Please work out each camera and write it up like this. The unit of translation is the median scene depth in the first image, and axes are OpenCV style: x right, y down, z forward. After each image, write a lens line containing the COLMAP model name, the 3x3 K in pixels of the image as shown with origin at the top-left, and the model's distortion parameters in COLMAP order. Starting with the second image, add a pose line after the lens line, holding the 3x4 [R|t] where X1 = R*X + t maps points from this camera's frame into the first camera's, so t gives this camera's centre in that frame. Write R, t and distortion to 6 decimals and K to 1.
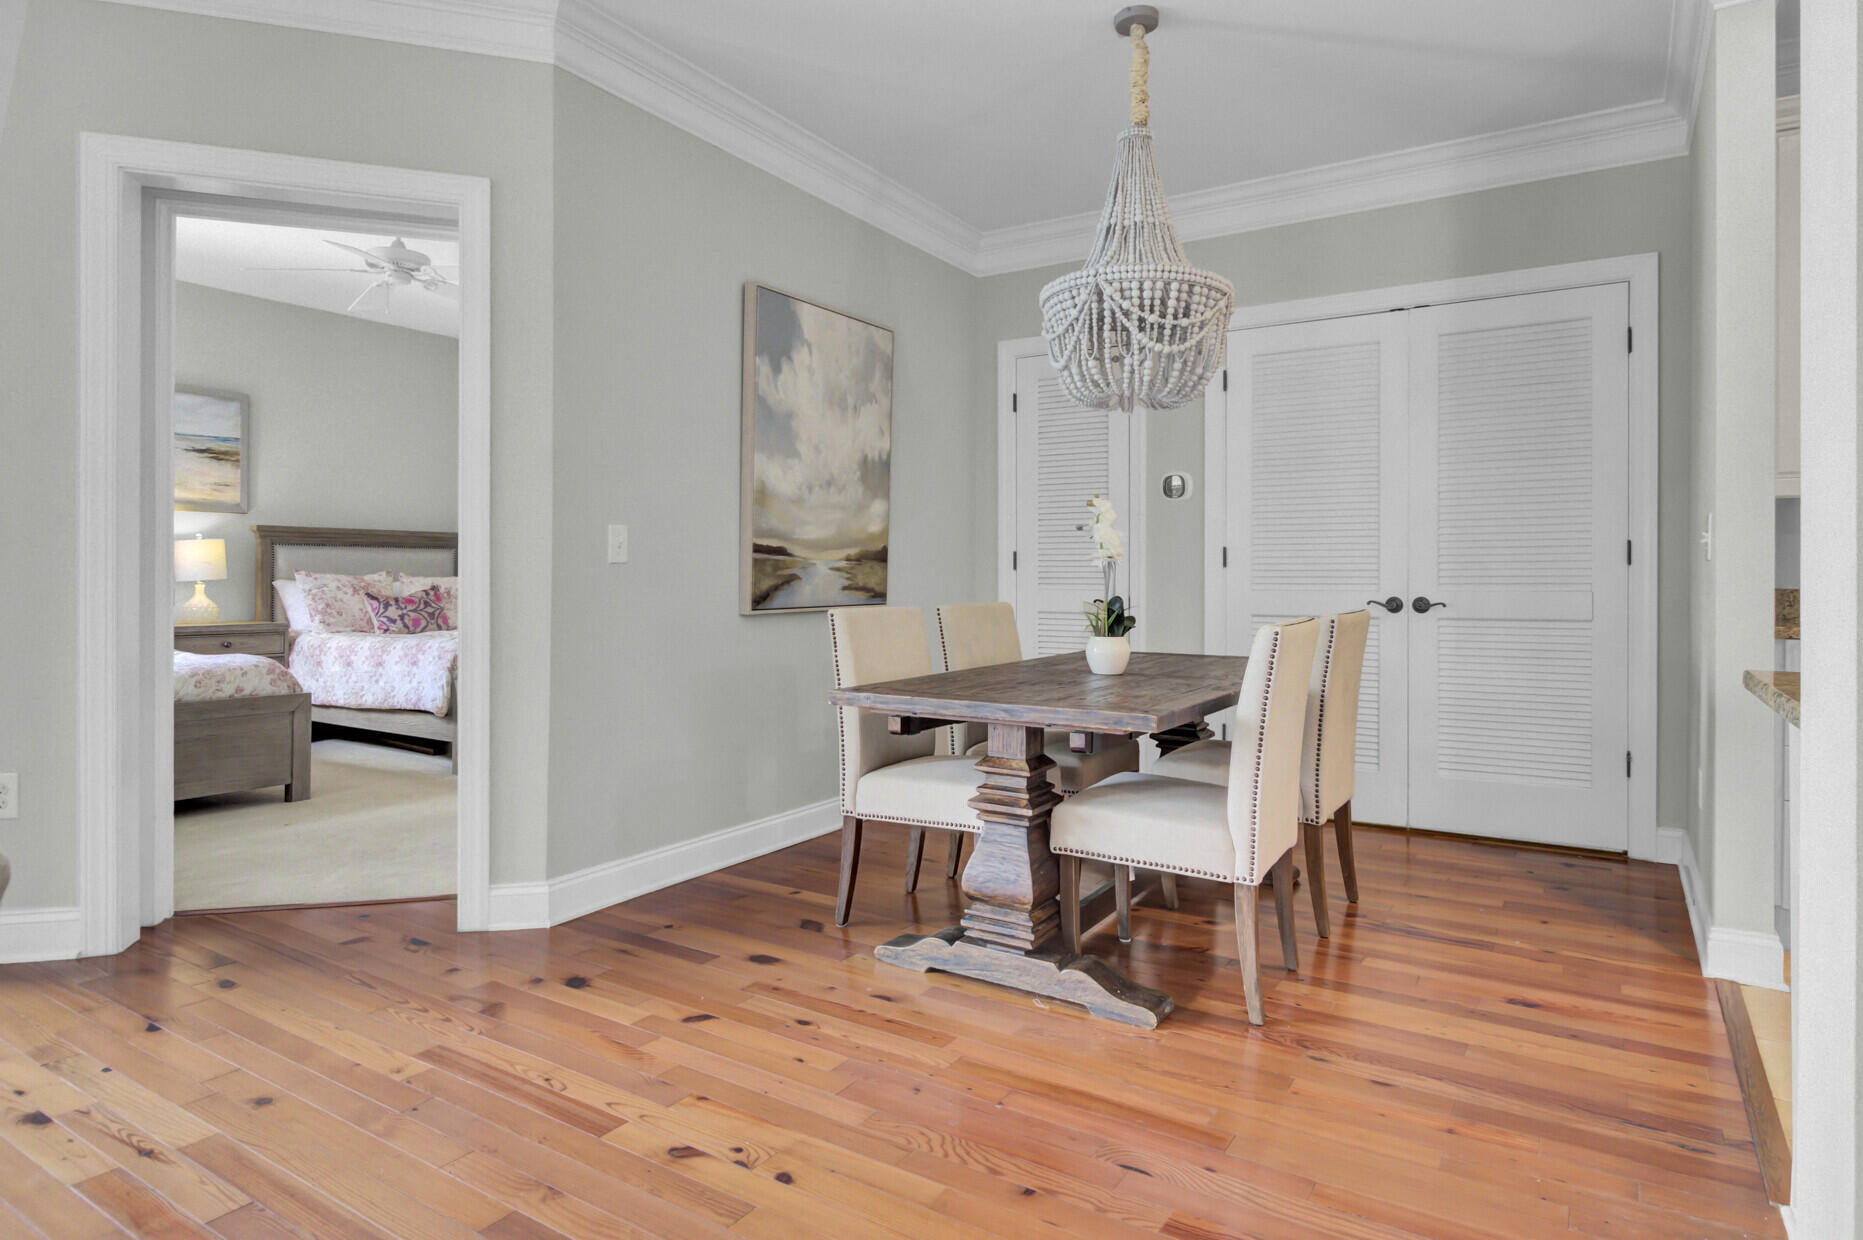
lens RADIAL K [[1072.4, 0, 962.7], [0, 1072.4, 583.9], [0, 0, 1]] dist [-0.006361, -0.007233]
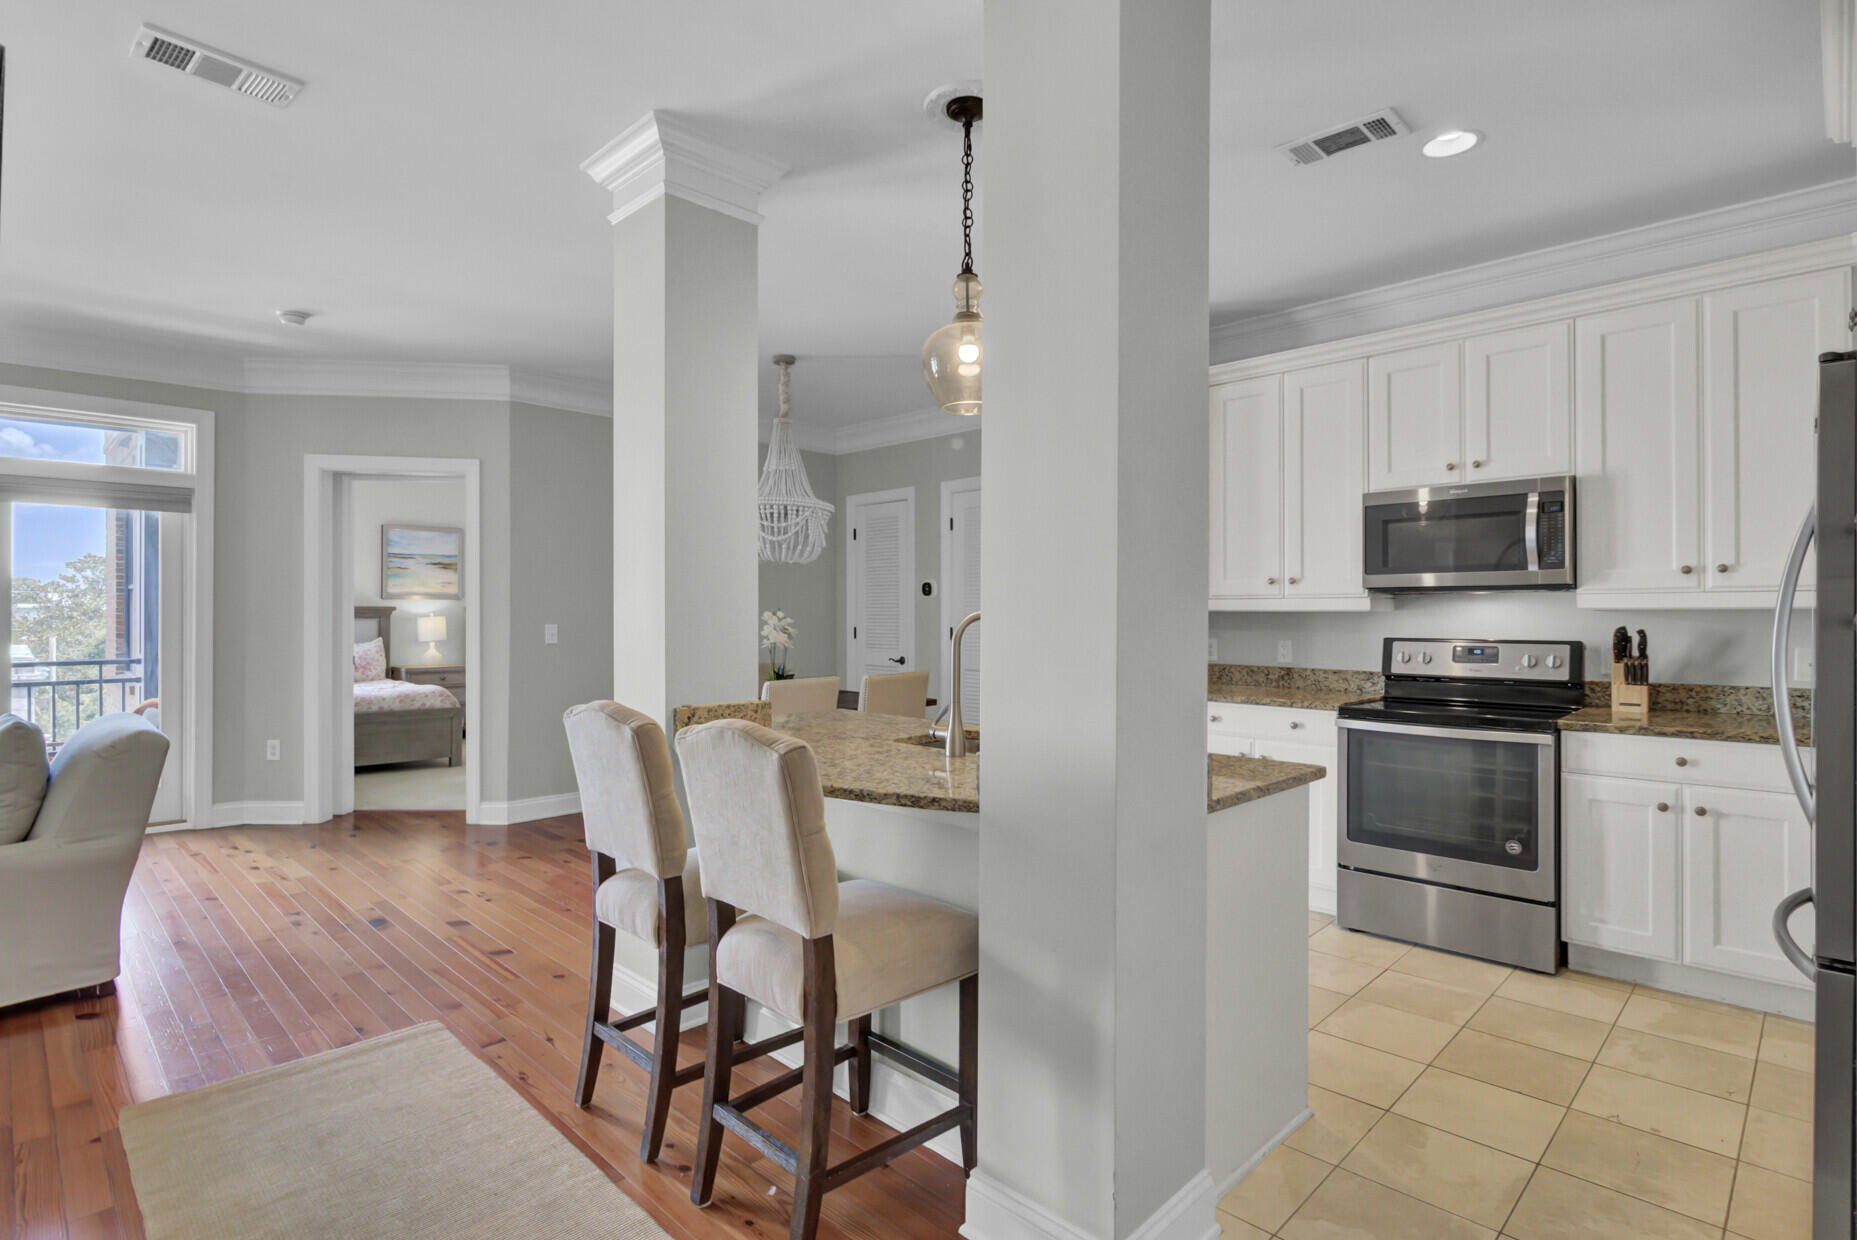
lens RADIAL K [[929.4, 0, 961.3], [0, 929.4, 610.4], [0, 0, 1]] dist [-0.017404, 0.002140]
pose [[0.979598, -0.002649, -0.200950, 0.814687], [0.000073, 0.999918, -0.012825, -0.063567], [0.200967, 0.012549, 0.979518, -0.554563]]
